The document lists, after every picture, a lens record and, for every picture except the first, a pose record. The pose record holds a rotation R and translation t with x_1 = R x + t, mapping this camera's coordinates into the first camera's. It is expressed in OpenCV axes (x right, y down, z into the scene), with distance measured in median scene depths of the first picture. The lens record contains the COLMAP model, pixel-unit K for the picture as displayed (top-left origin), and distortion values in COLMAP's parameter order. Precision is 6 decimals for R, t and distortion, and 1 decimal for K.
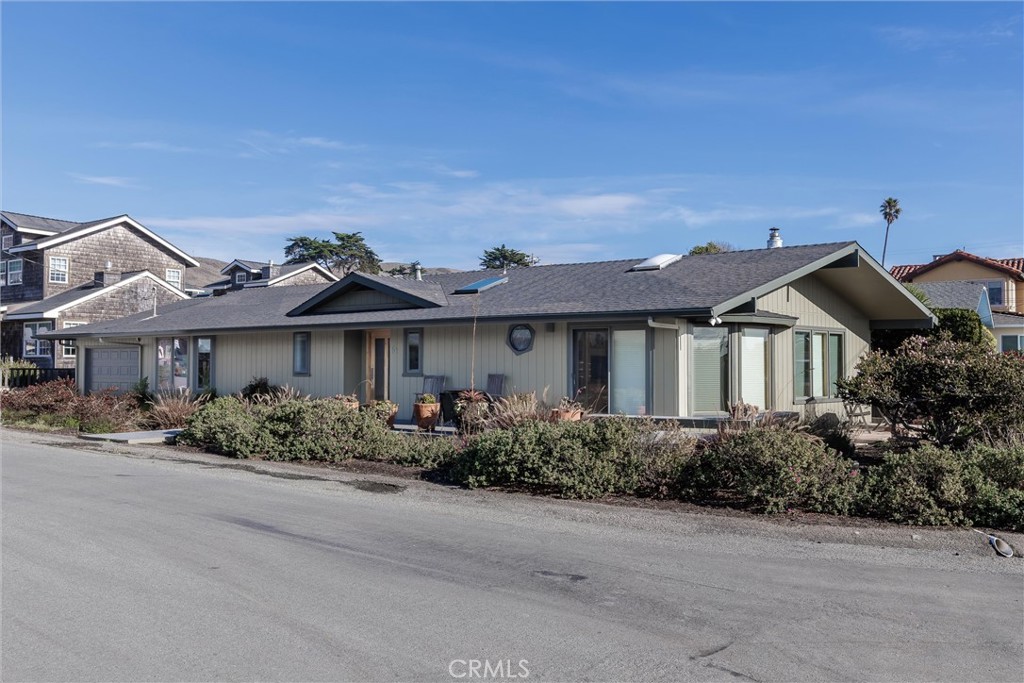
lens RADIAL K [[511.1, 0, 509.6], [0, 511.1, 322.6], [0, 0, 1]] dist [-0.002609, -0.000740]
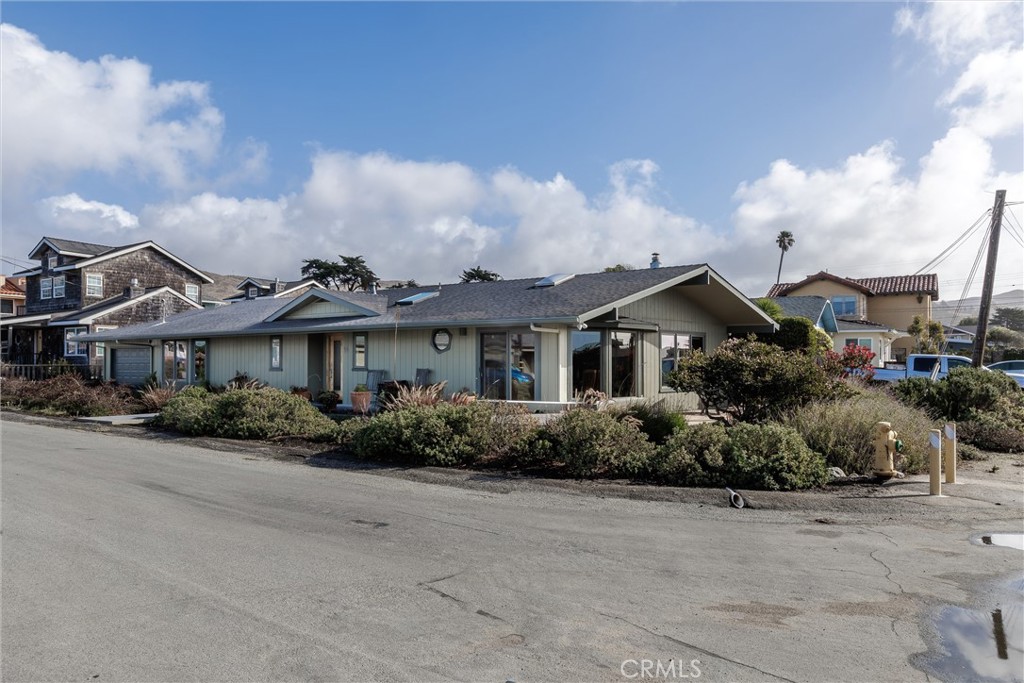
lens RADIAL K [[410.1, 0, 565.1], [0, 410.1, 339.7], [0, 0, 1]] dist [-0.001147, -0.000306]
pose [[0.999836, 0.000370, 0.018097, 0.243419], [-0.000795, 0.999723, 0.023502, 0.003979], [-0.018084, -0.023513, 0.999560, -0.011708]]
